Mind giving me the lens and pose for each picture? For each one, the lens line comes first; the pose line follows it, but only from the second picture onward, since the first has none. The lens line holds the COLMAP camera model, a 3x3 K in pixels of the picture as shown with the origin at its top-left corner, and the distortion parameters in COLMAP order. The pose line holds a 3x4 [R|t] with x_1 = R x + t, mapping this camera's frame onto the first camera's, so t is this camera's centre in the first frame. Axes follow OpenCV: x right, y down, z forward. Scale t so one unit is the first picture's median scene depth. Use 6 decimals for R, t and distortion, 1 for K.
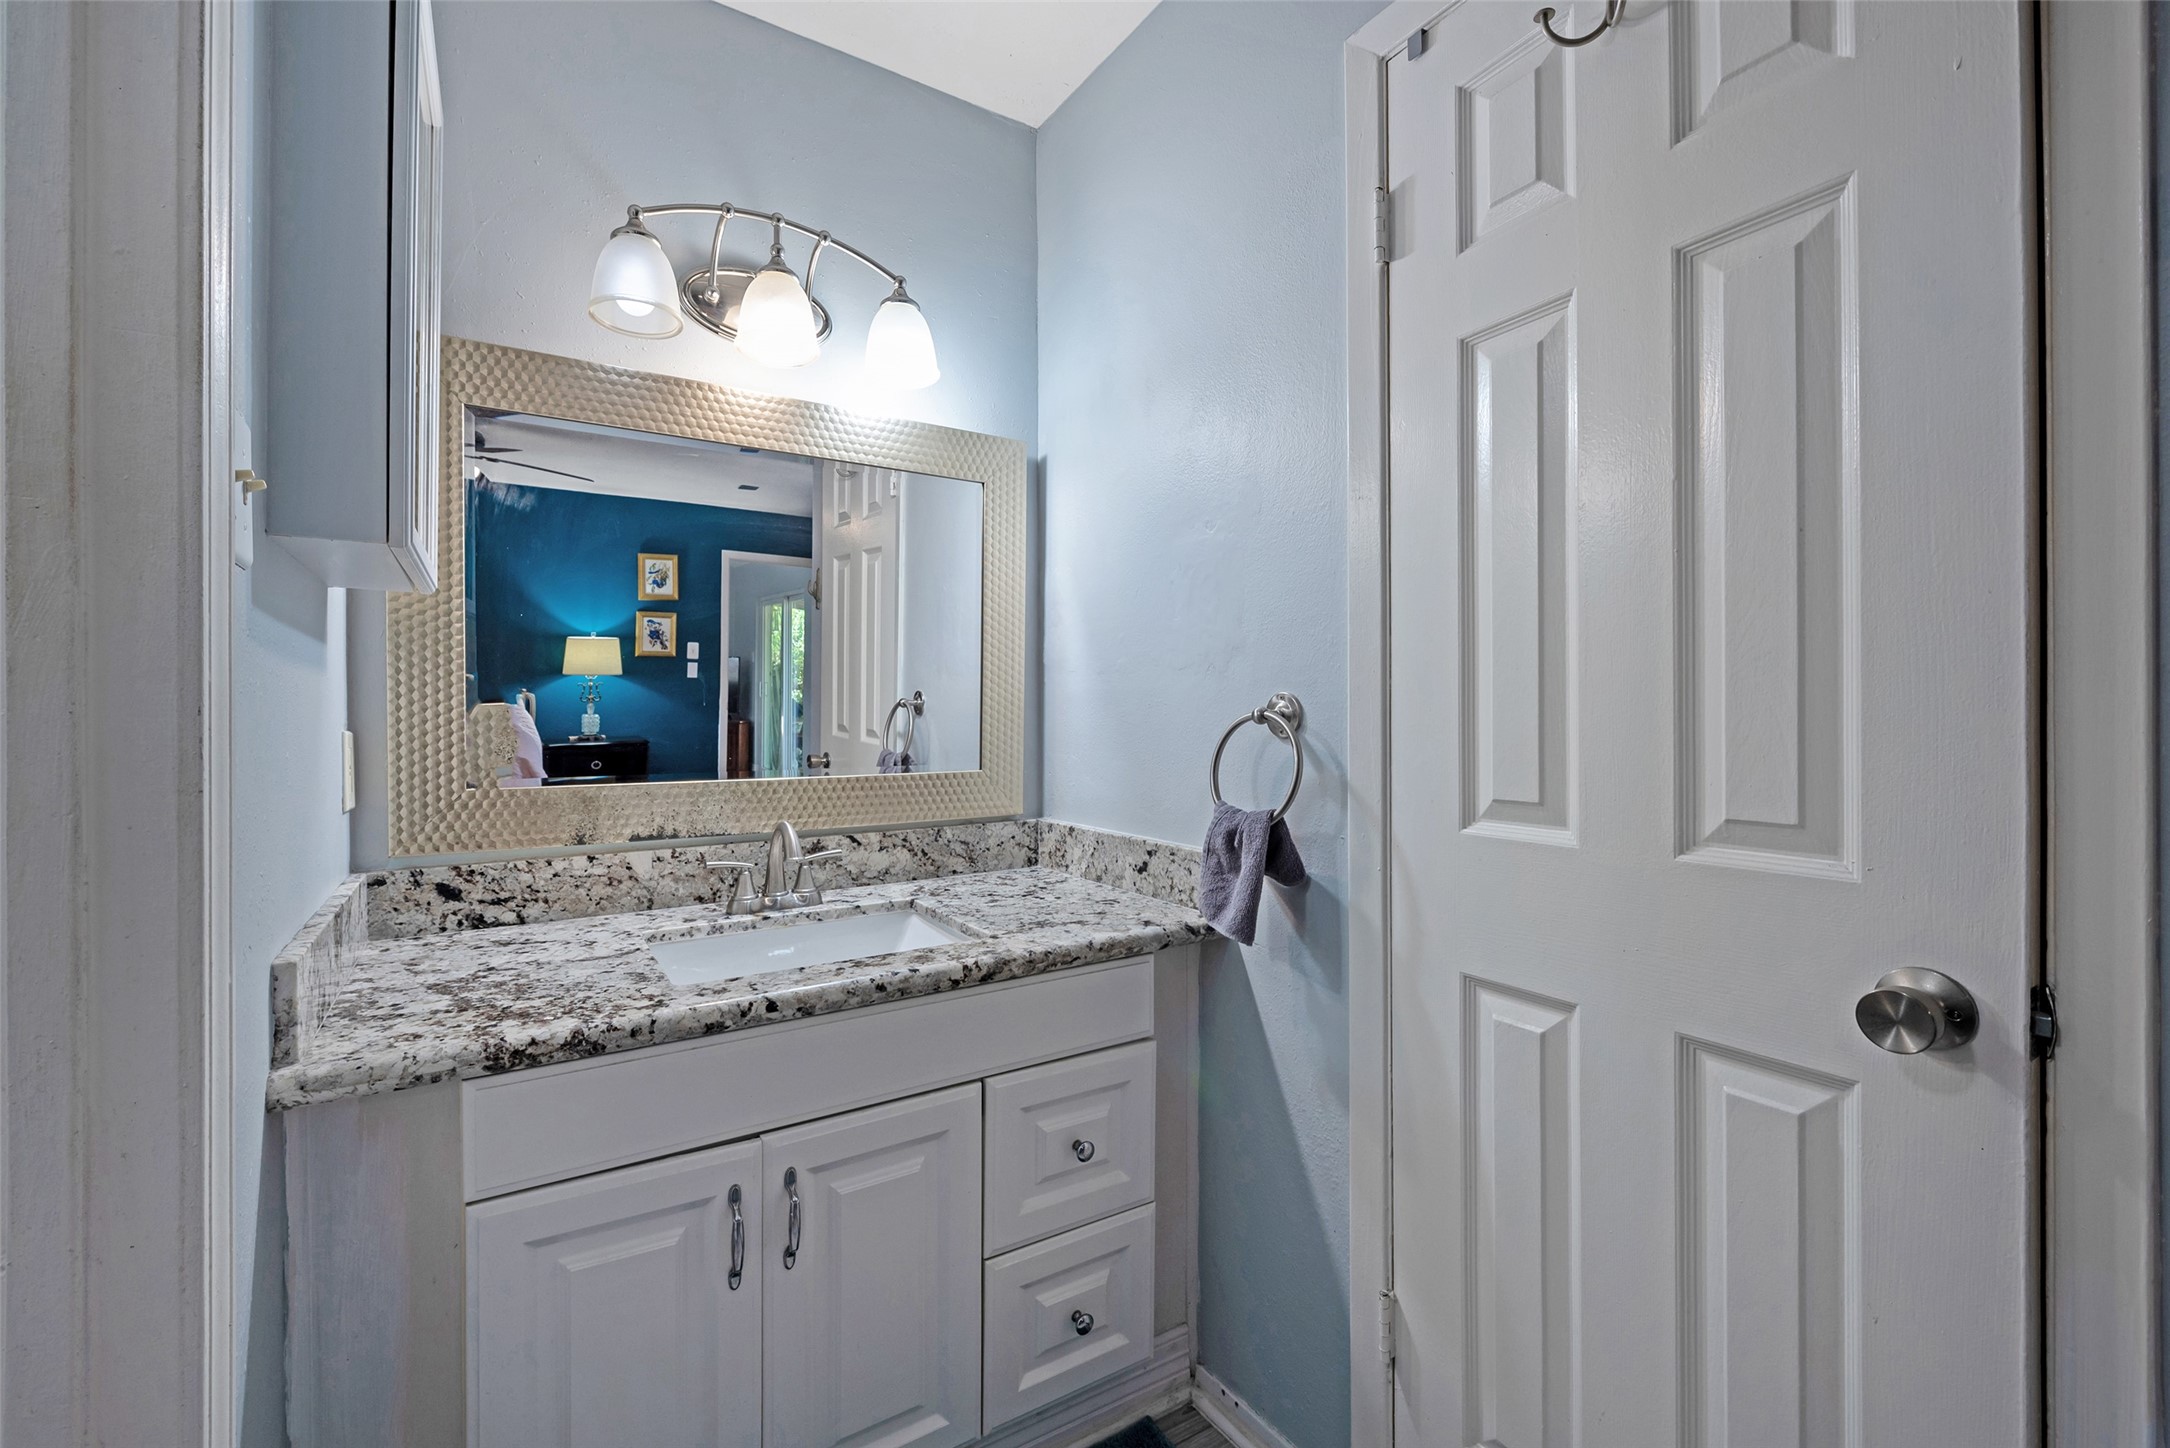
lens RADIAL K [[883.6, 0, 1097.8], [0, 883.6, 719.2], [0, 0, 1]] dist [-0.007303, -0.001534]
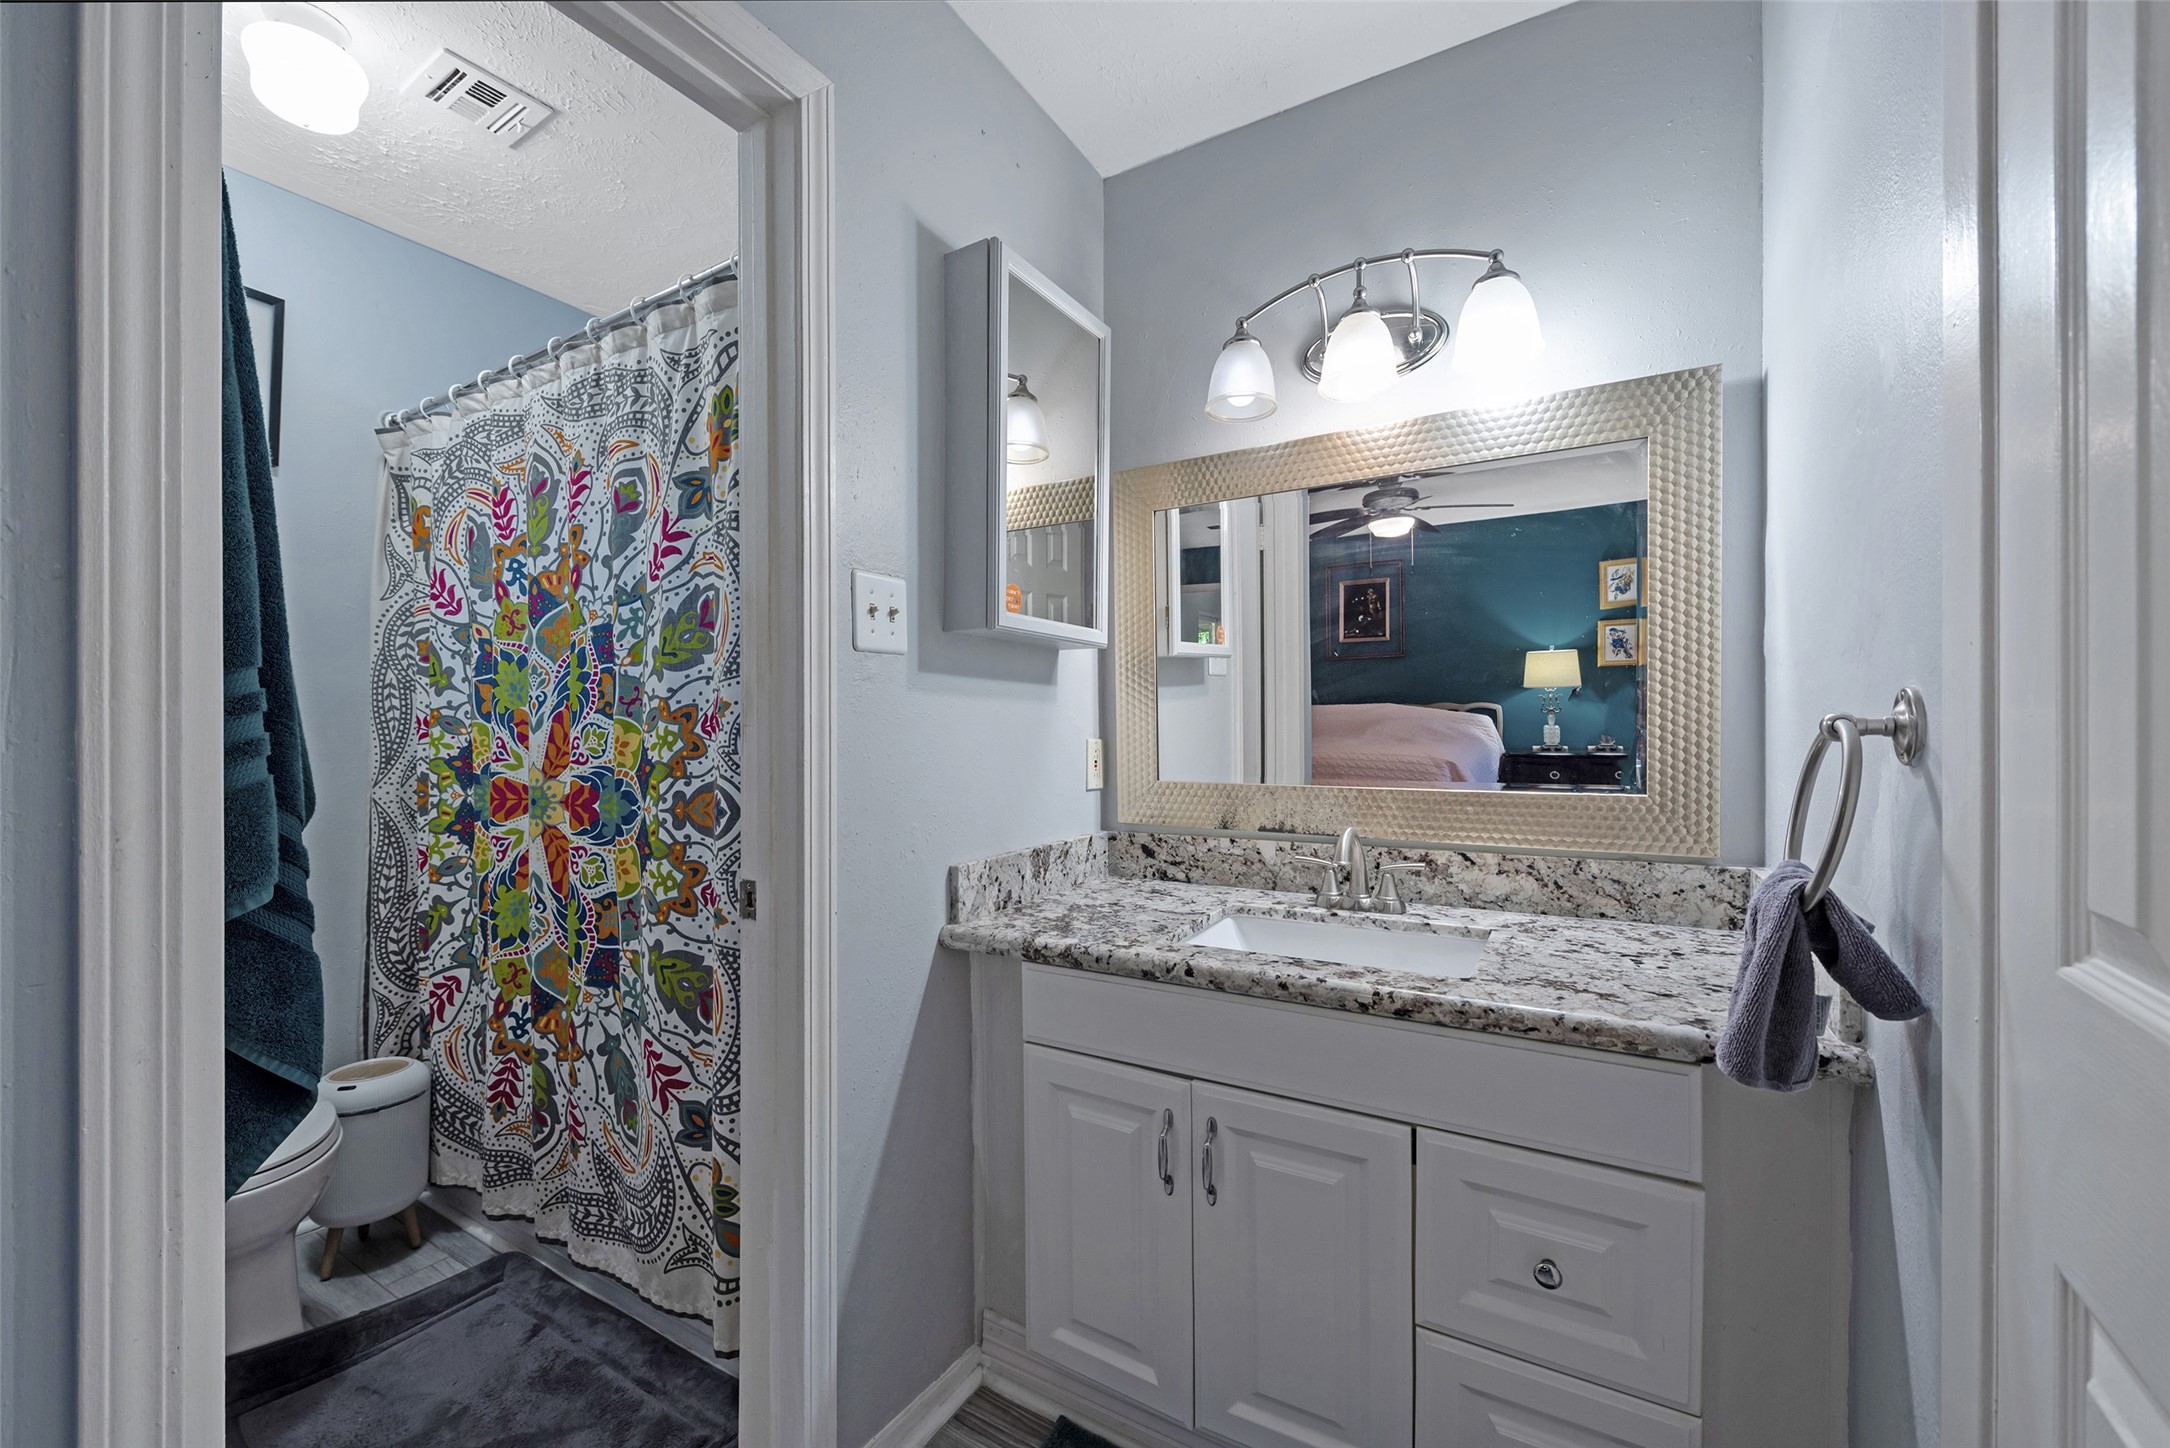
lens RADIAL K [[883.6, 0, 1100.2], [0, 883.6, 720.7], [0, 0, 1]] dist [-0.007303, -0.001534]
pose [[0.448931, -0.007718, -0.893533, 0.490428], [-0.001259, 0.999956, -0.009270, -0.002828], [0.893565, 0.005287, 0.448902, 0.266784]]
